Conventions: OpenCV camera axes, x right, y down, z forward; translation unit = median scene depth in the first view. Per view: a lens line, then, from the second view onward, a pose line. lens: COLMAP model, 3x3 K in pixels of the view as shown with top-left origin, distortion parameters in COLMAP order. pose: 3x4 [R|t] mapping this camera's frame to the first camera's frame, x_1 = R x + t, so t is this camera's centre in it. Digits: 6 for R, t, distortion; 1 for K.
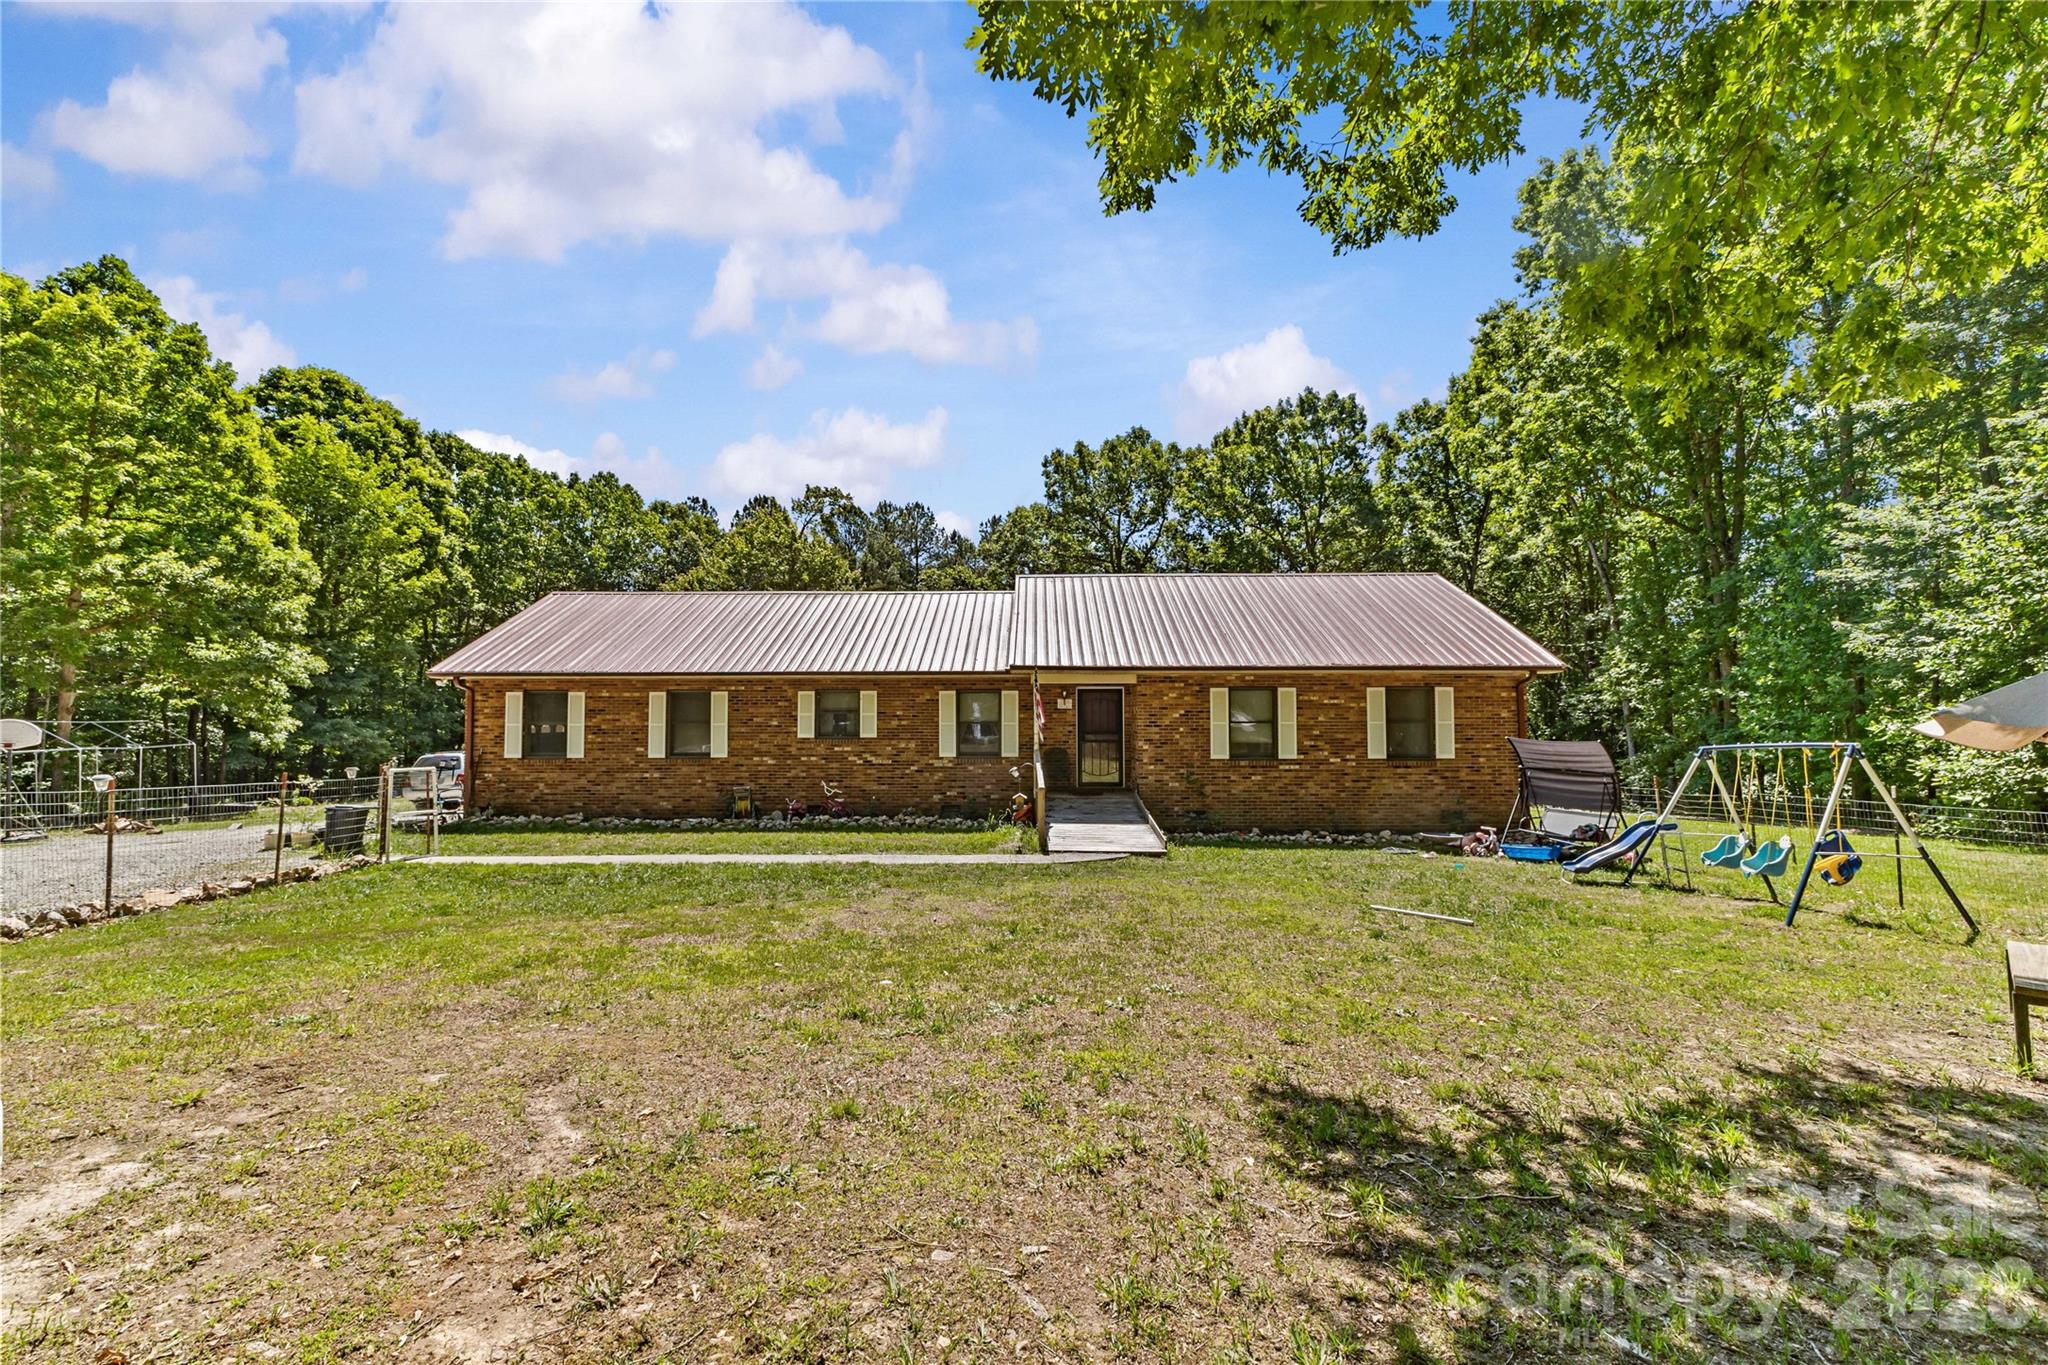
lens RADIAL K [[891.9, 0, 1023.6], [0, 891.9, 672.6], [0, 0, 1]] dist [0.013571, -0.000253]
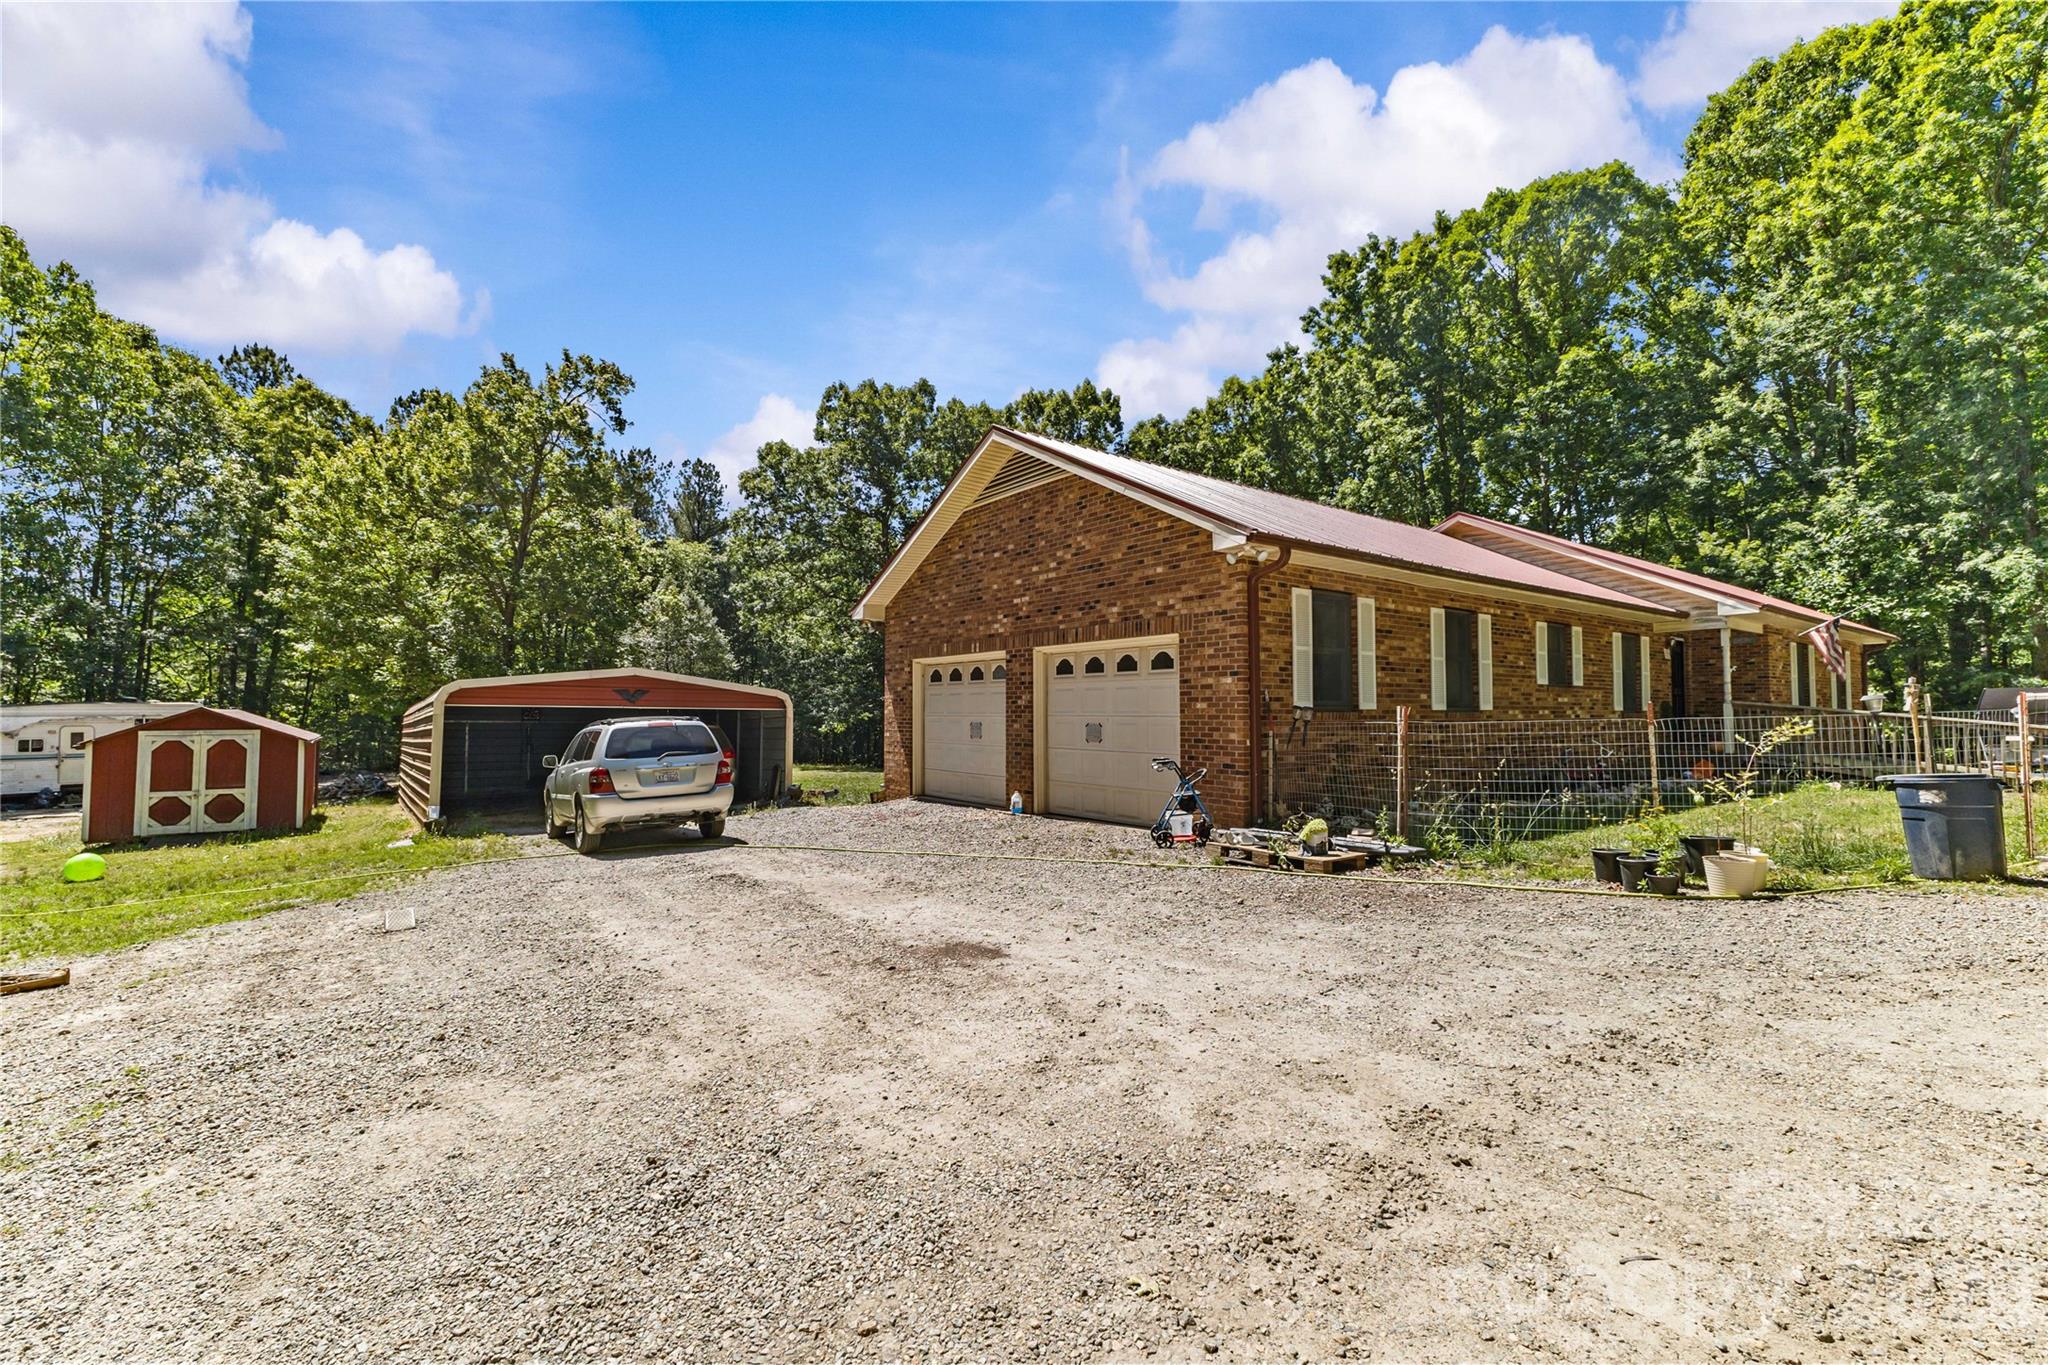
lens RADIAL K [[883.4, 0, 1020.6], [0, 883.4, 672.4], [0, 0, 1]] dist [0.012545, -0.000829]
pose [[0.790200, 0.030551, 0.612088, -0.644375], [-0.032809, 0.999433, -0.007529, 0.051393], [-0.611971, -0.014132, 0.790754, 0.423904]]
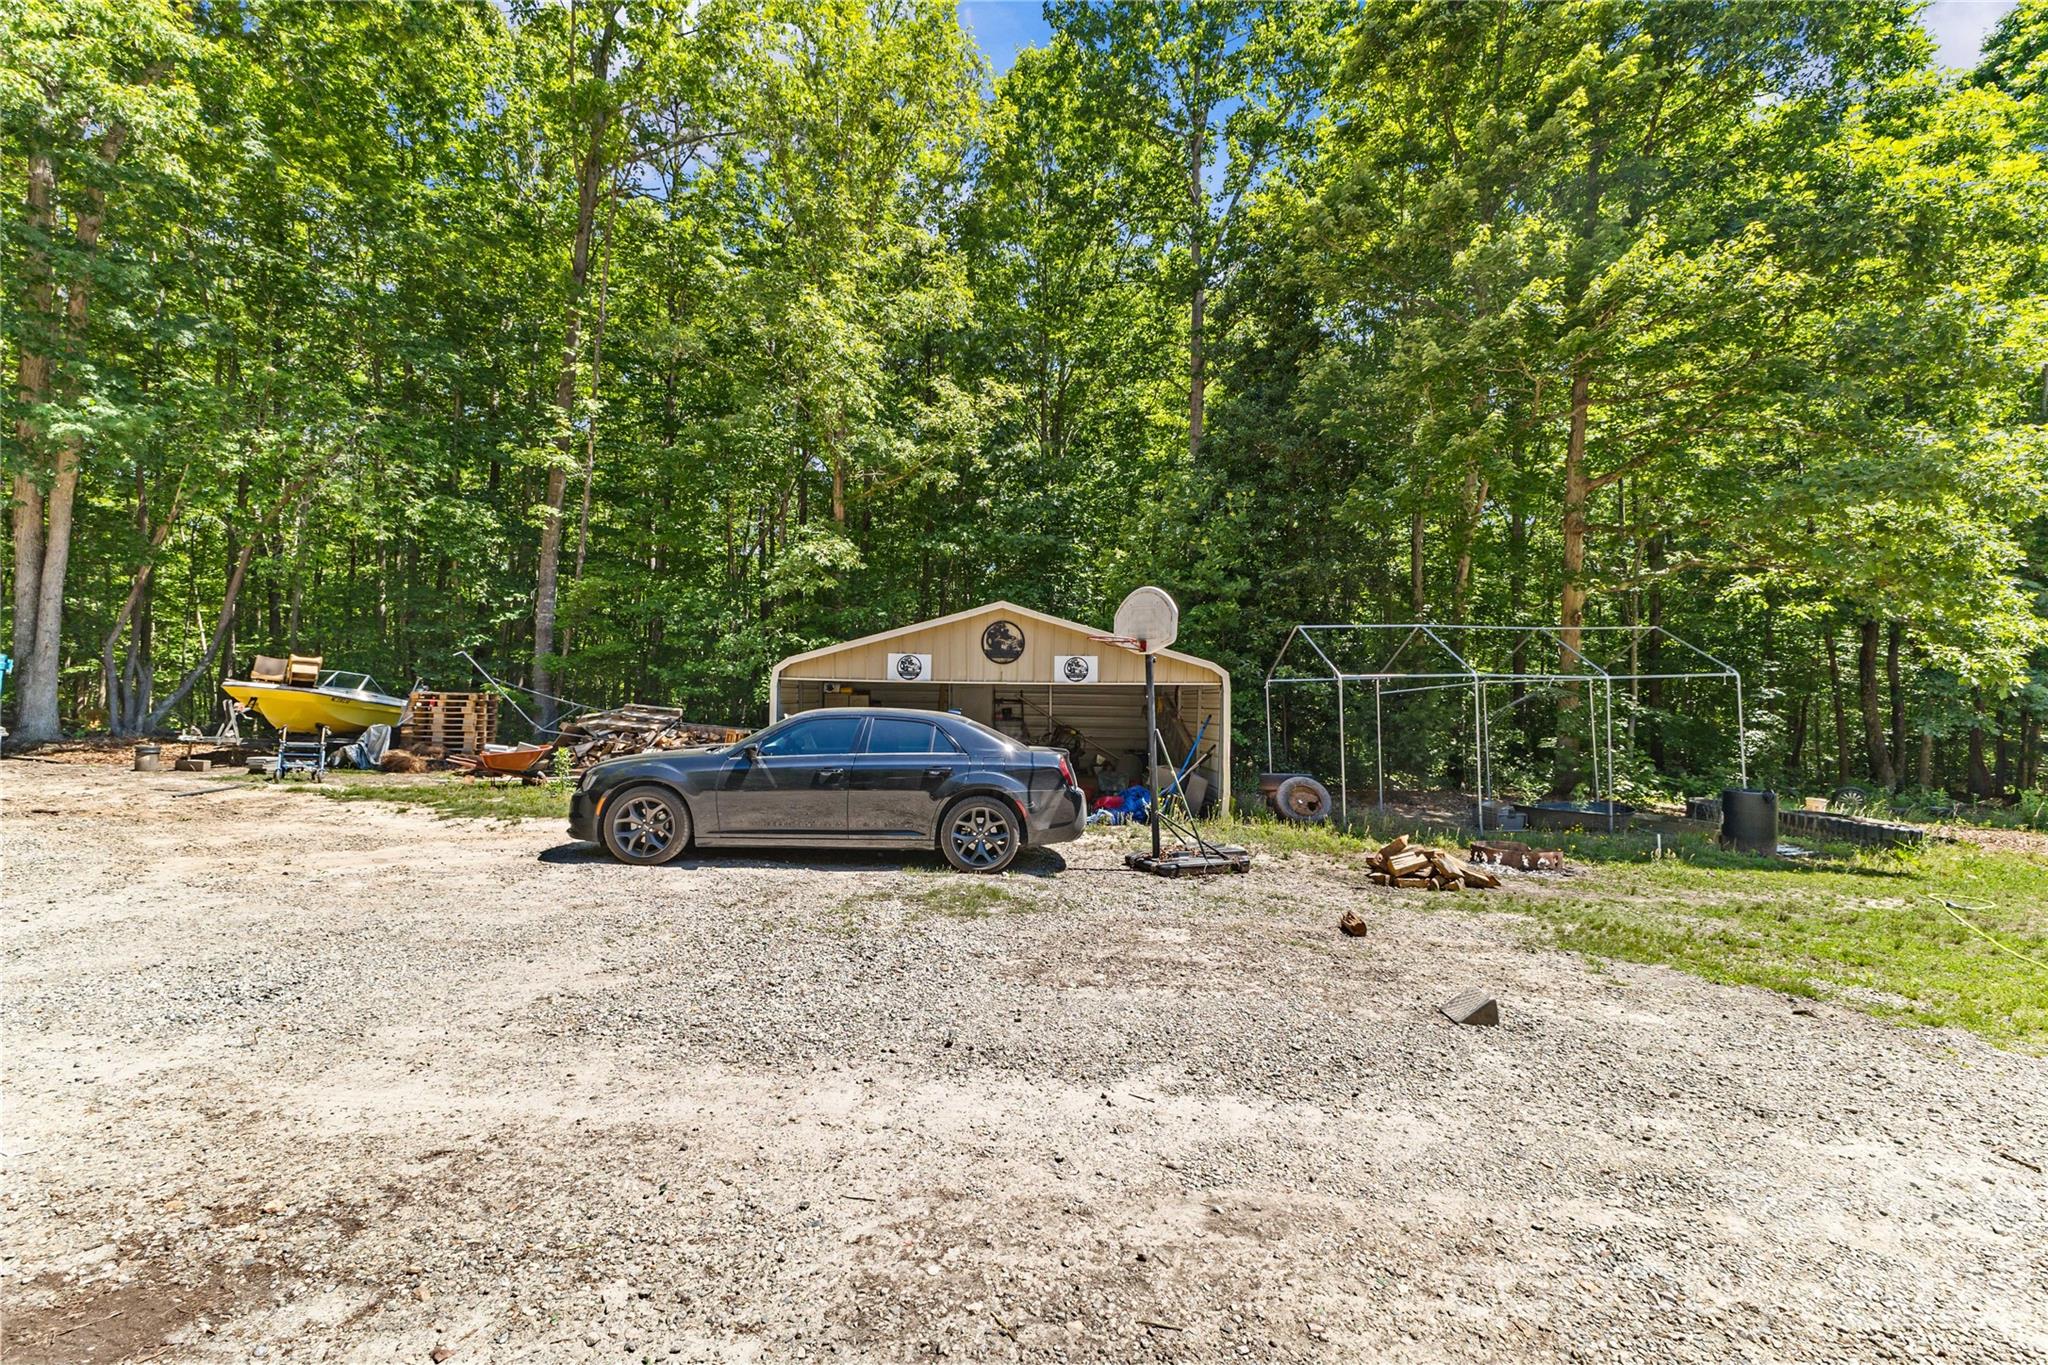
lens RADIAL K [[879.1, 0, 1022.2], [0, 879.1, 678.2], [0, 0, 1]] dist [0.008963, -0.000270]
pose [[-0.009892, -0.000189, -0.999951, -0.477023], [0.047340, 0.998879, -0.000657, 0.063128], [0.998830, -0.047344, -0.009872, 0.644362]]
